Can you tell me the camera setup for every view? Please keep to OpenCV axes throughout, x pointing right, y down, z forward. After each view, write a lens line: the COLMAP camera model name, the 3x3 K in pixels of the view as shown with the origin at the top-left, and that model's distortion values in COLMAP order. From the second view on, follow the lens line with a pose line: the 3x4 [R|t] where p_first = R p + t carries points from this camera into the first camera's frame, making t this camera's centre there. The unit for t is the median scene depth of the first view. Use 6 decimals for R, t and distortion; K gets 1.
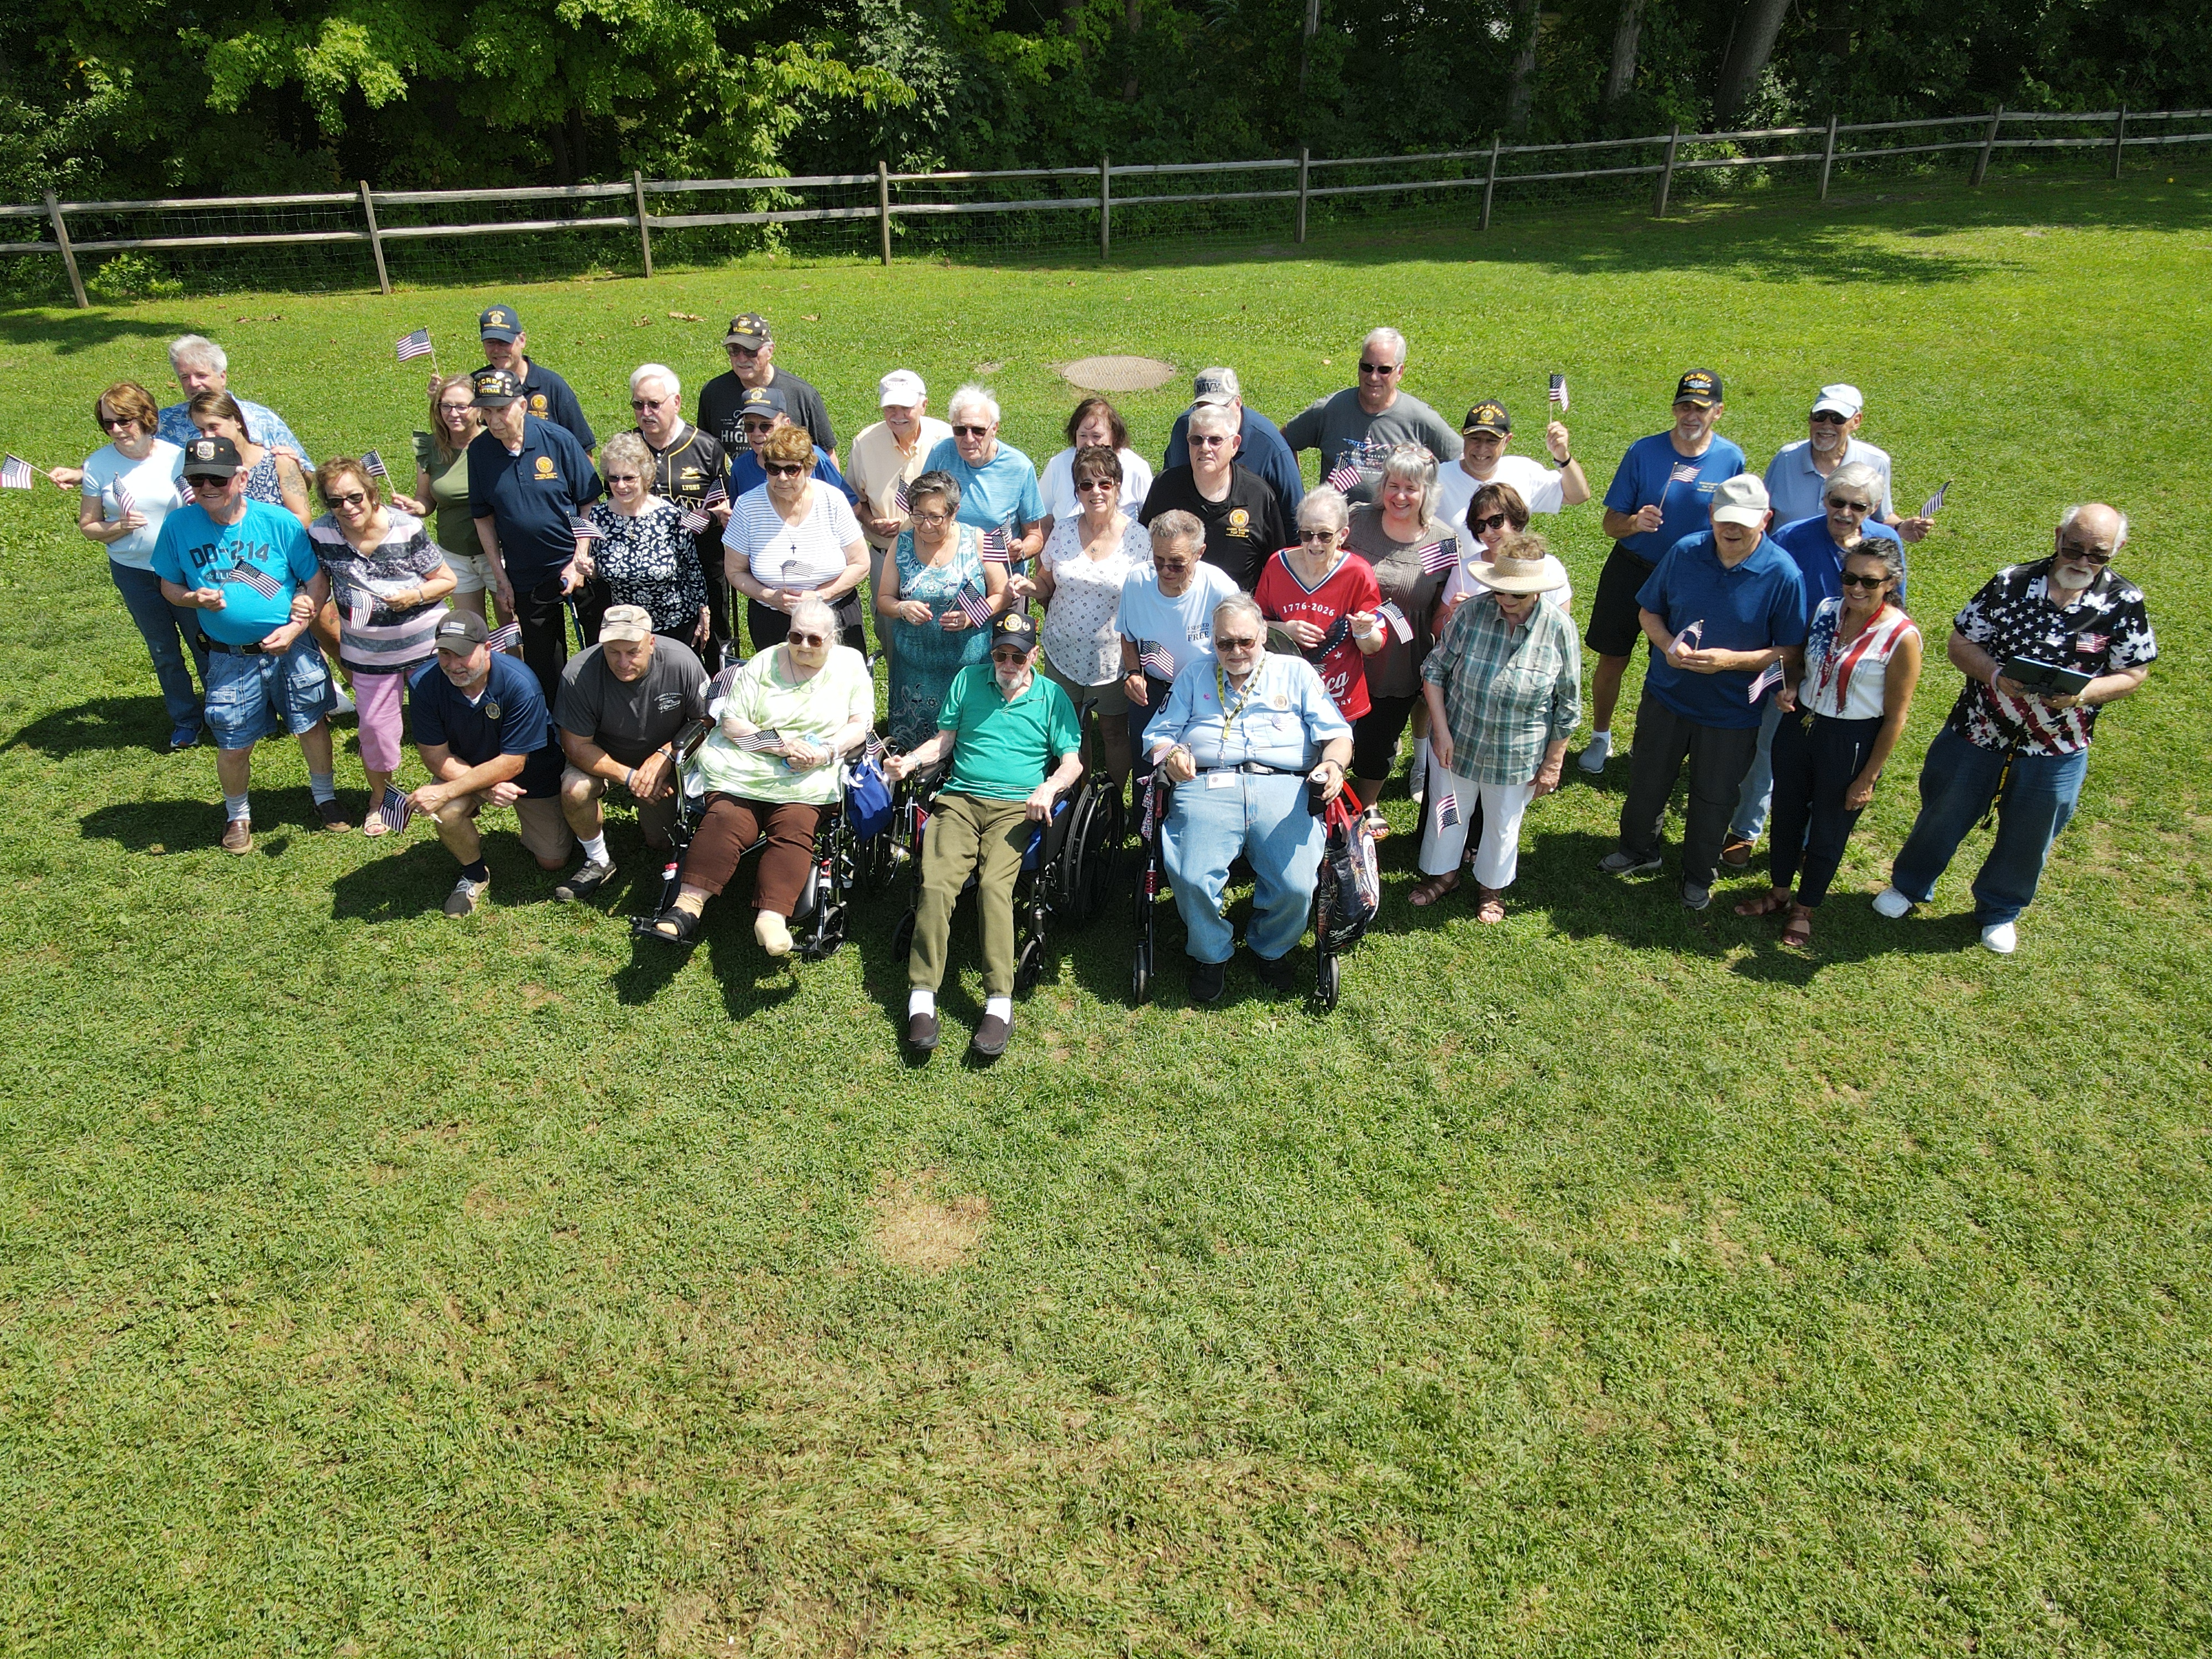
lens RADIAL K [[1538.7, 0, 1106.5], [0, 1538.7, 825.8], [0, 0, 1]] dist [-0.006584, -0.005490]
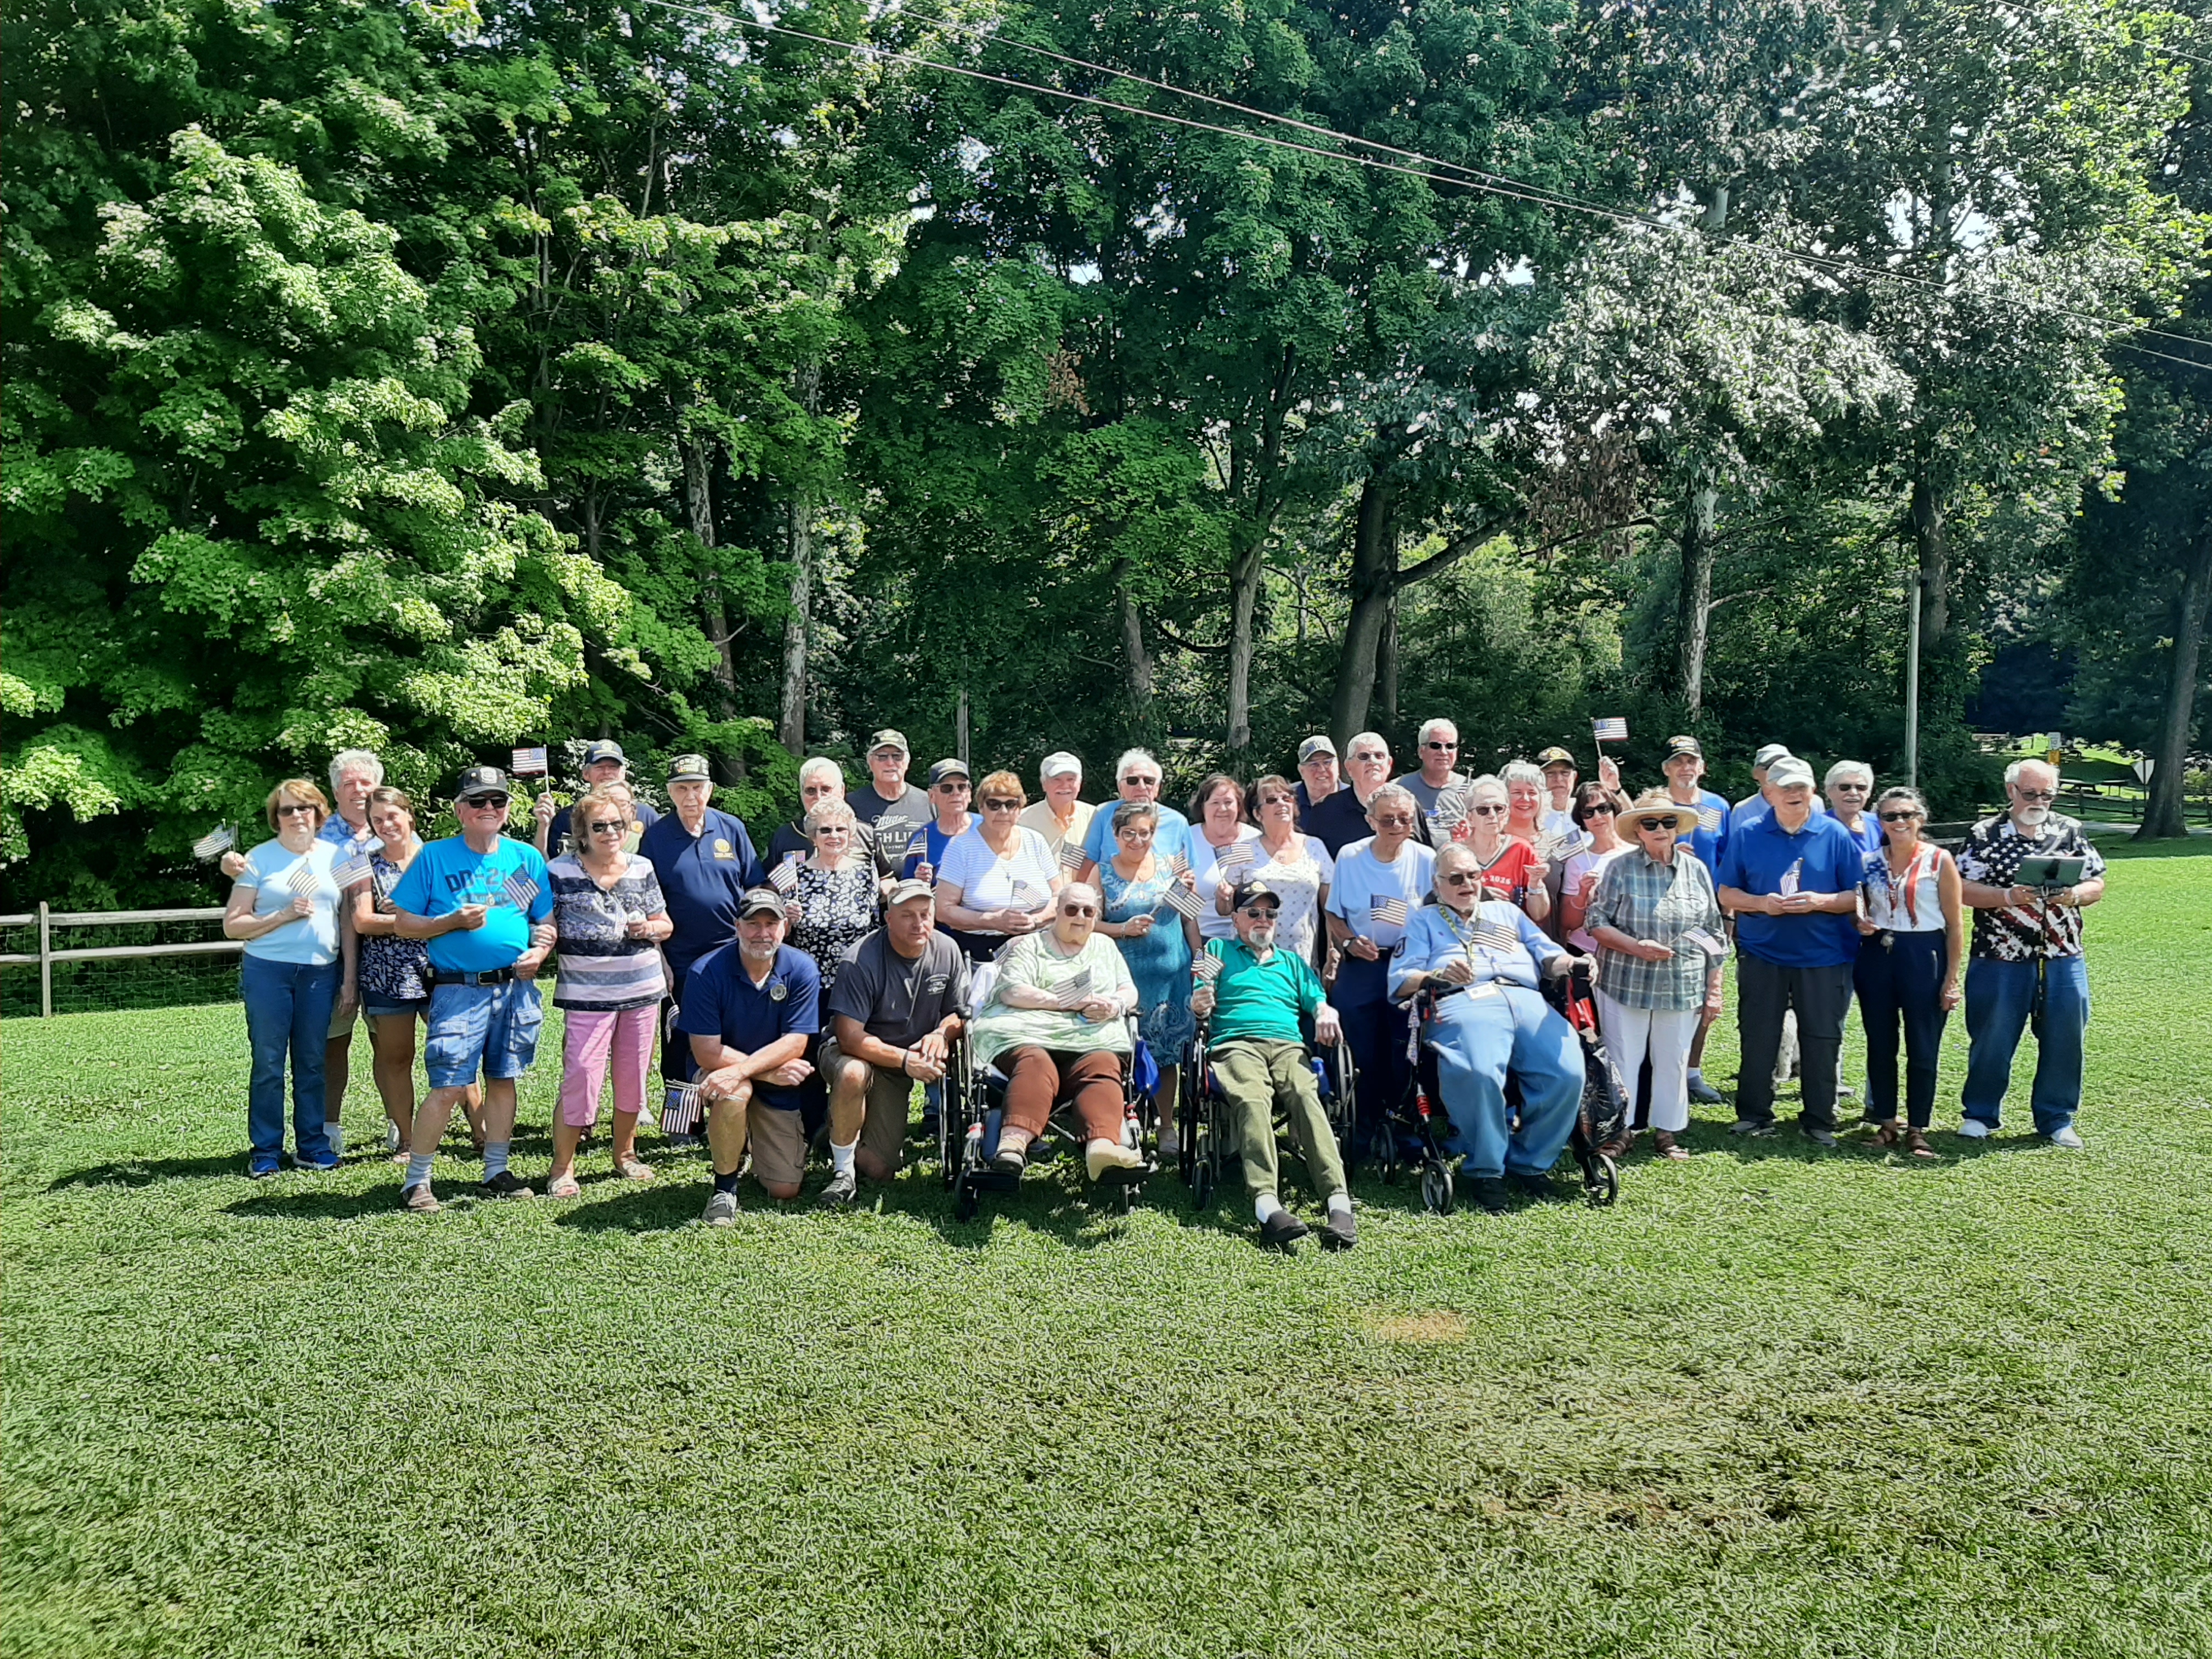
lens RADIAL K [[1696.3, 0, 1104.1], [0, 1696.3, 824.1], [0, 0, 1]] dist [-0.035206, -0.010327]
pose [[0.968650, -0.032942, 0.246236, -0.446913], [0.145225, 0.879263, -0.453659, 0.349234], [-0.201562, 0.475196, 0.856482, -0.045843]]
